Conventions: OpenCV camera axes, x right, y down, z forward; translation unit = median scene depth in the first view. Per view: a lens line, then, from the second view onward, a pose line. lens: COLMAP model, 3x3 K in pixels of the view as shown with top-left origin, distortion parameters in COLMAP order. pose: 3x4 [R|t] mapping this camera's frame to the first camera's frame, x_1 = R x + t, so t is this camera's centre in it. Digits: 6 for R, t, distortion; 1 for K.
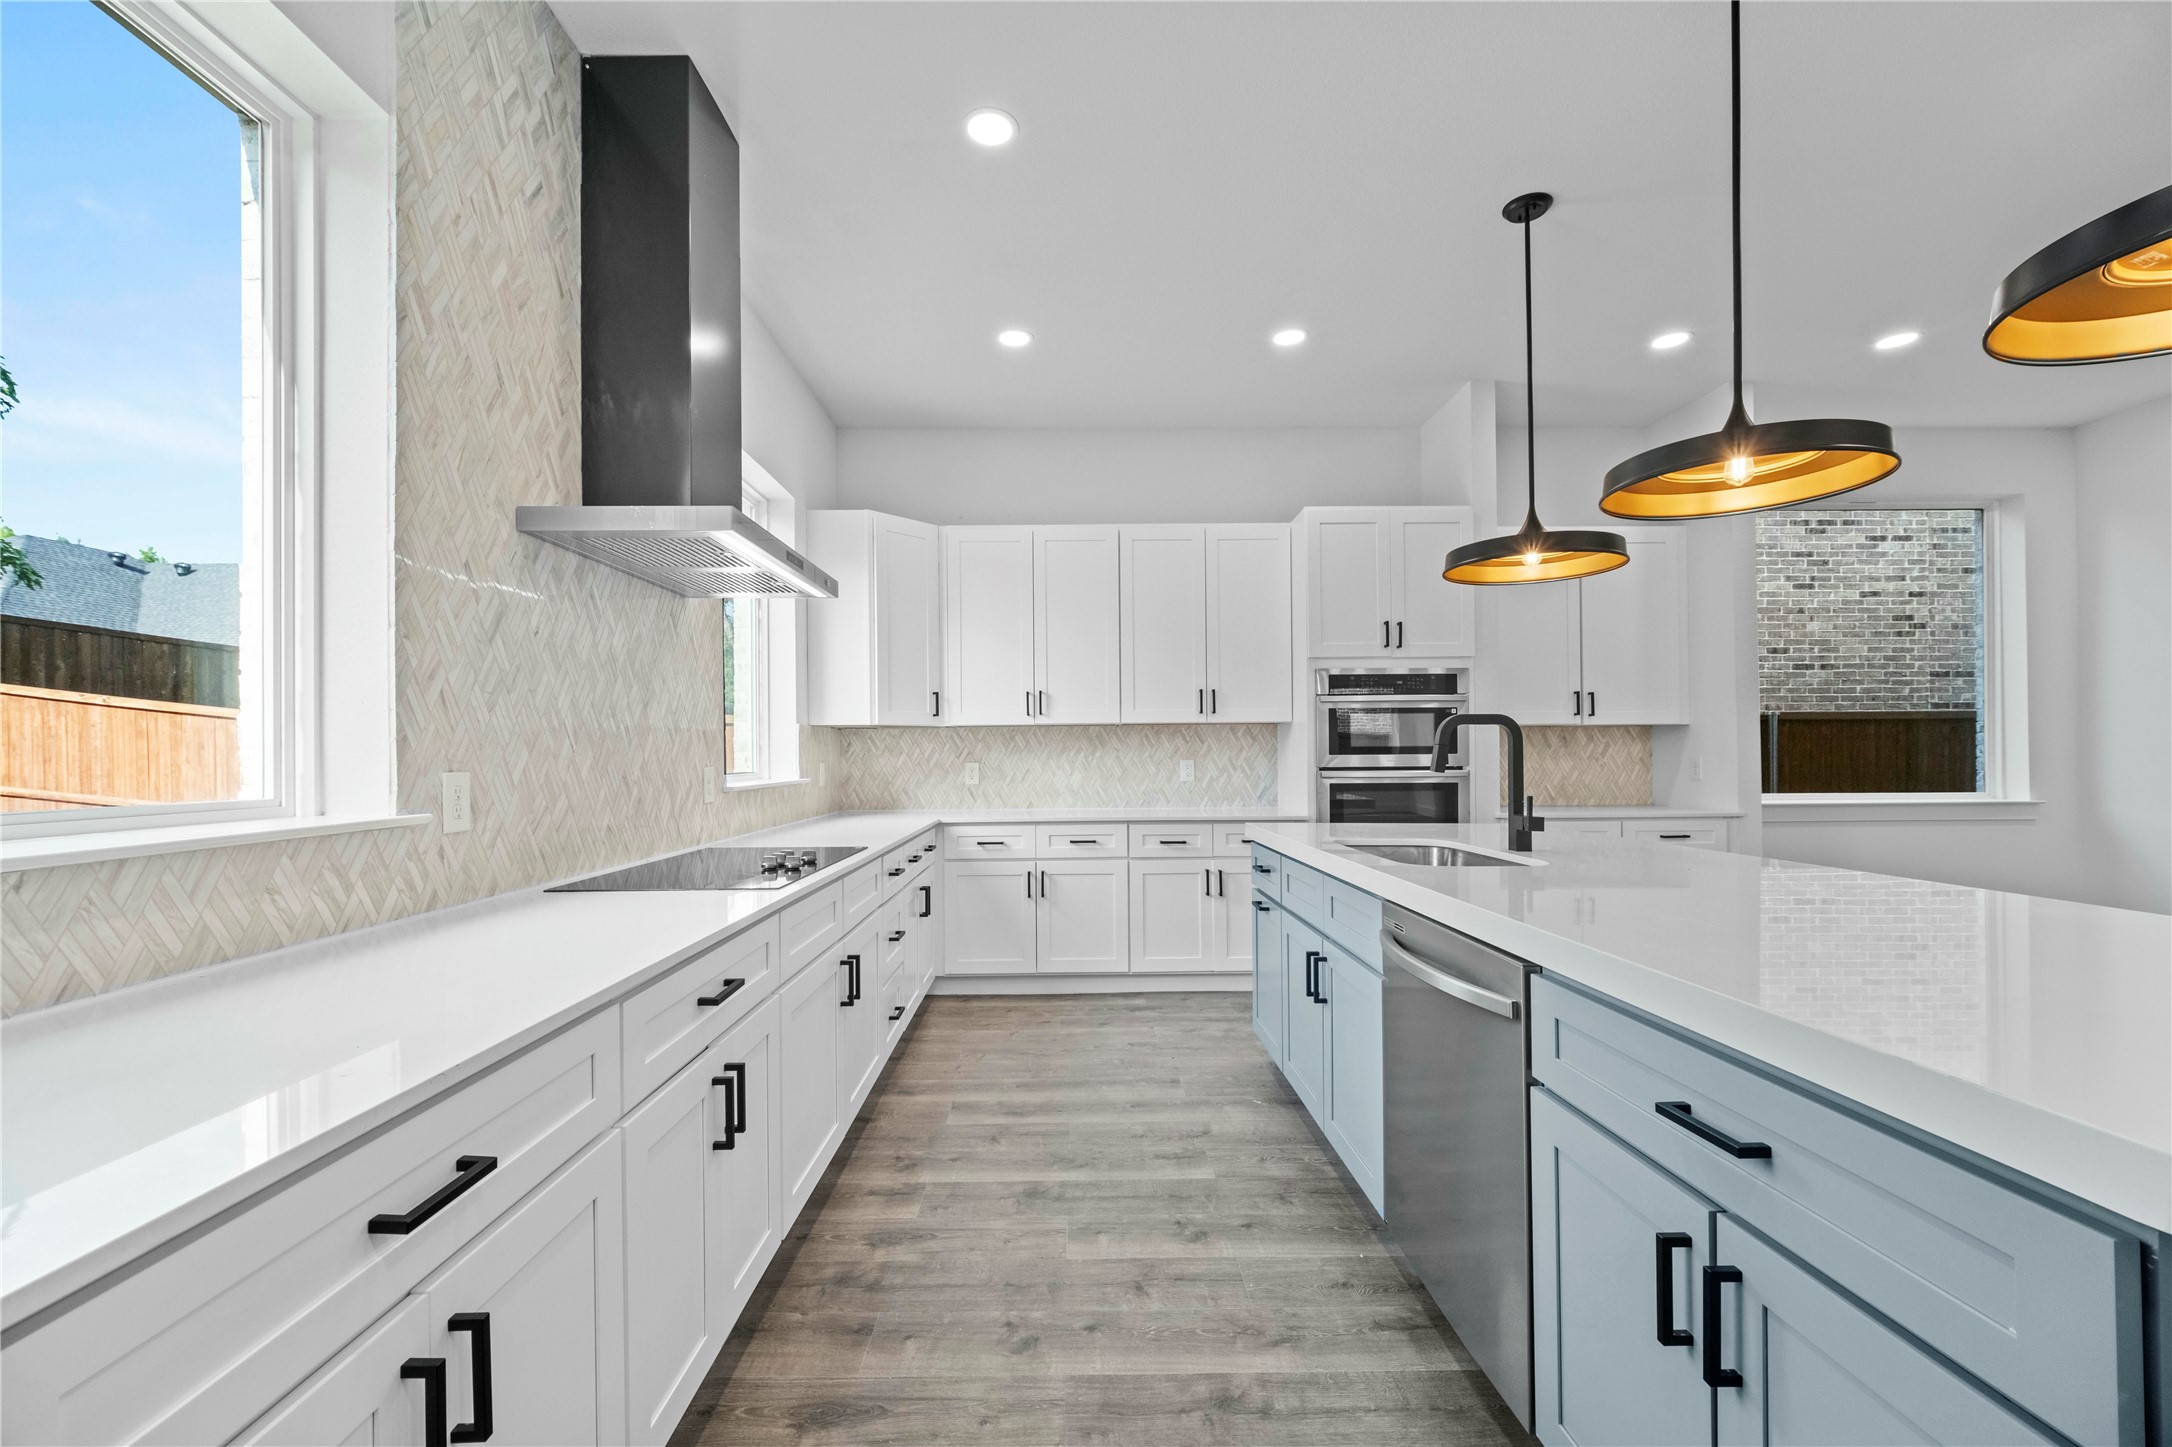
lens RADIAL K [[854.0, 0, 1083.0], [0, 854.0, 739.5], [0, 0, 1]] dist [-0.001714, 0.000380]
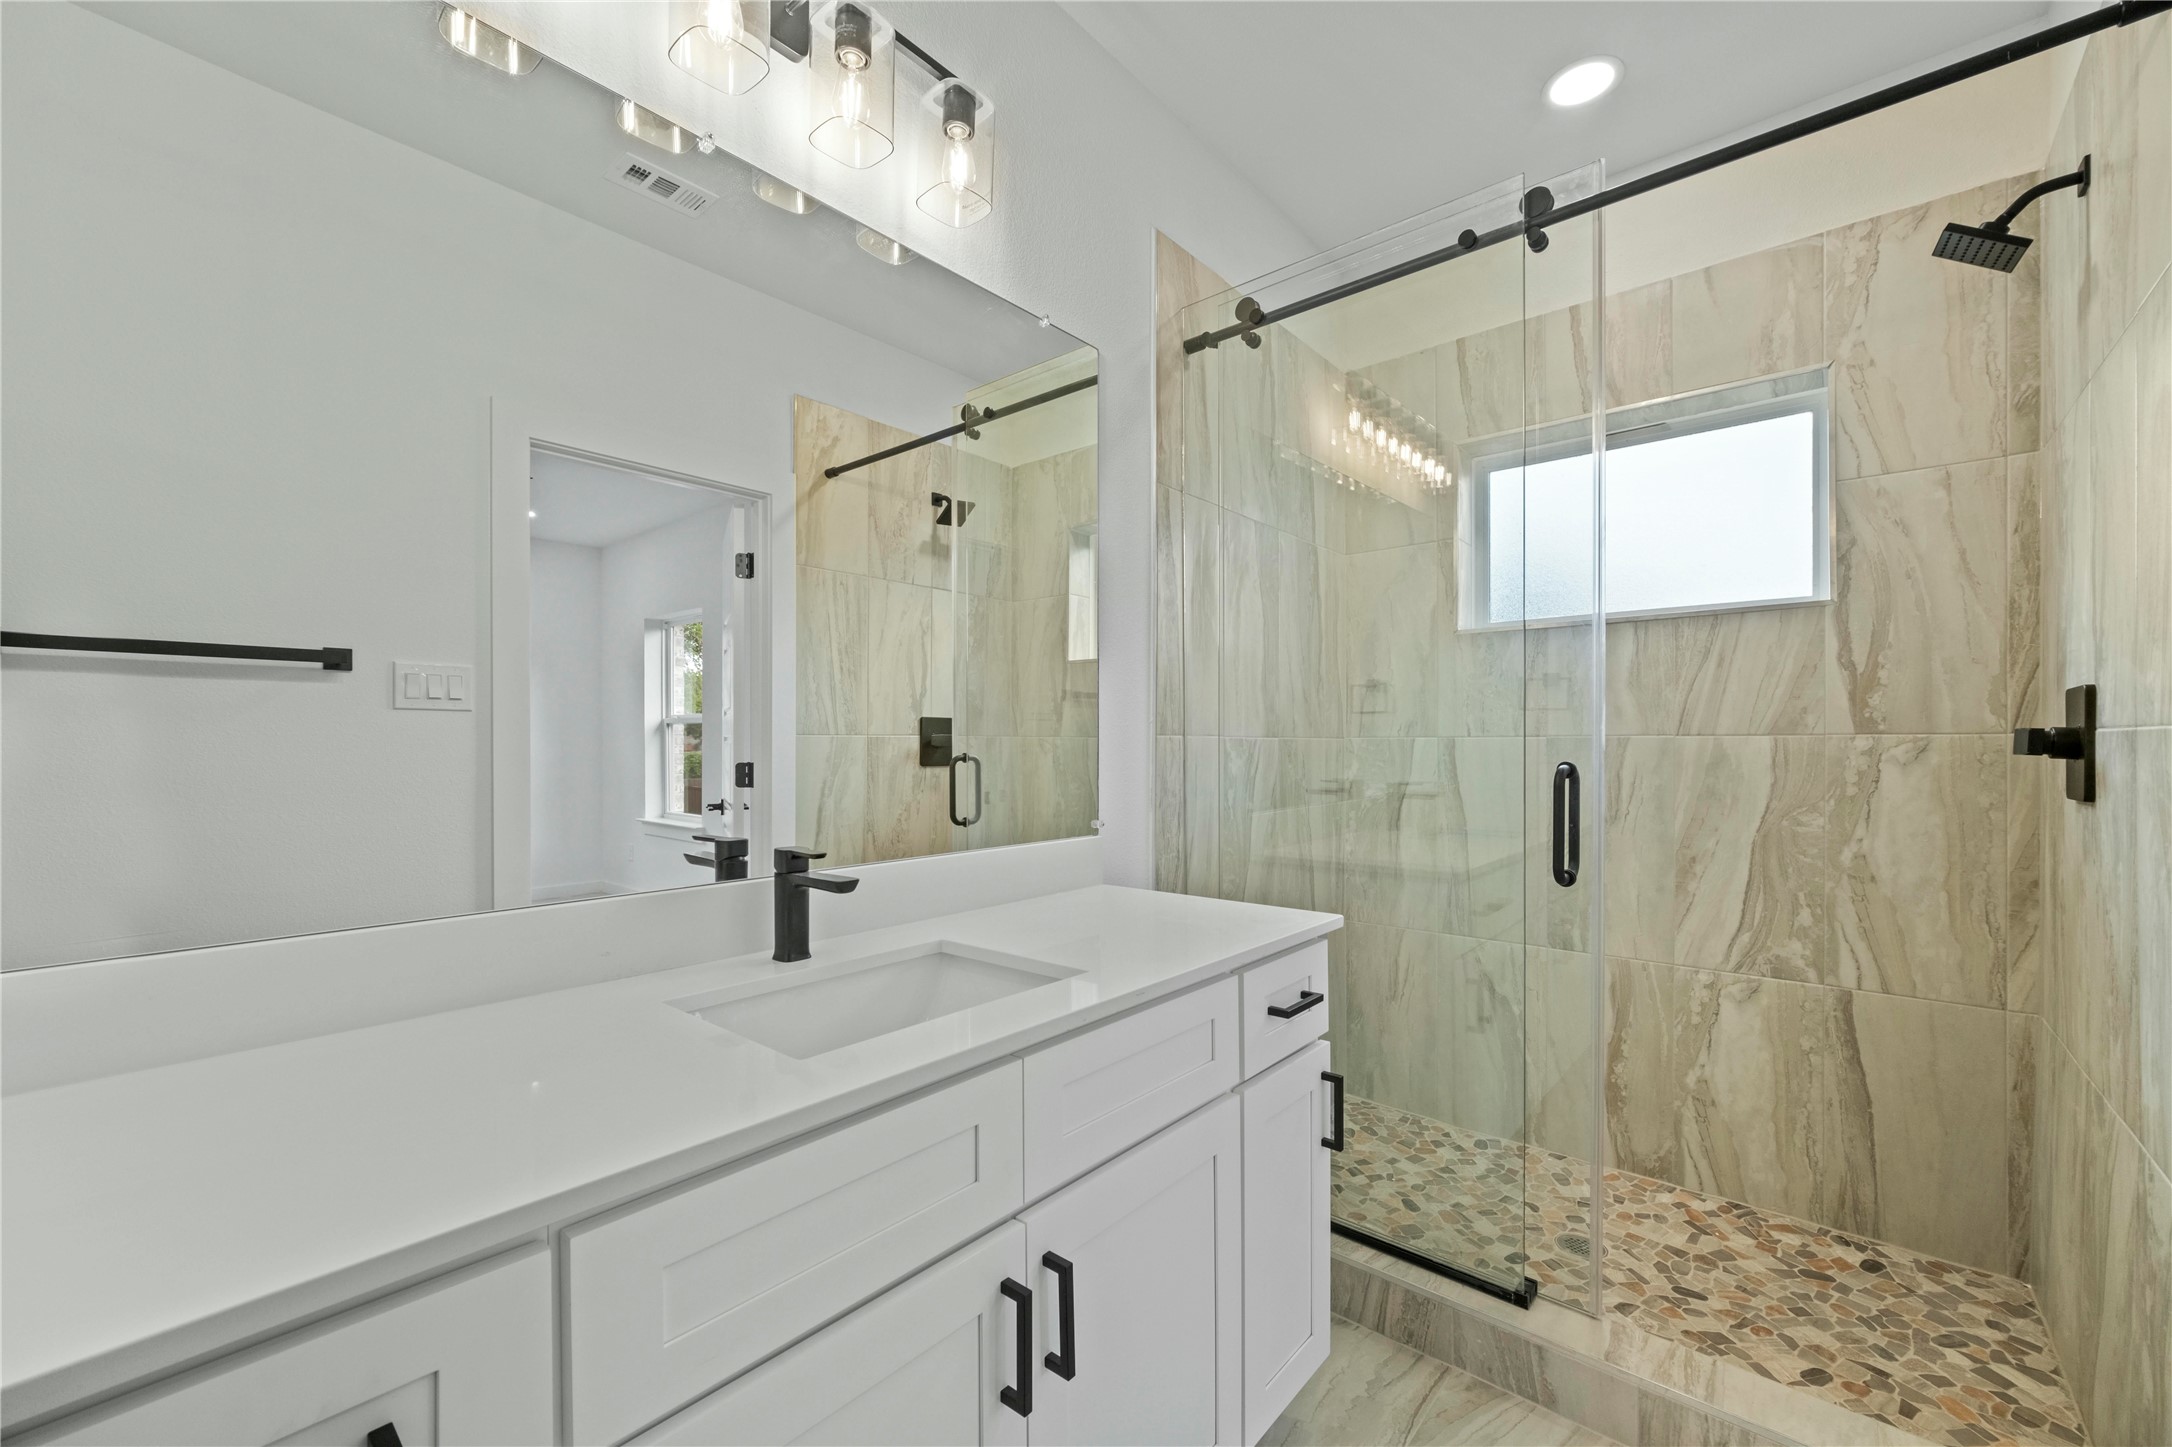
lens RADIAL K [[854.0, 0, 1078.0], [0, 854.0, 733.6], [0, 0, 1]] dist [-0.001714, 0.000380]
pose [[0.743288, 0.026355, -0.668452, -0.003799], [-0.021125, 0.999650, 0.015923, 0.003302], [0.668638, 0.002286, 0.743585, 0.220762]]
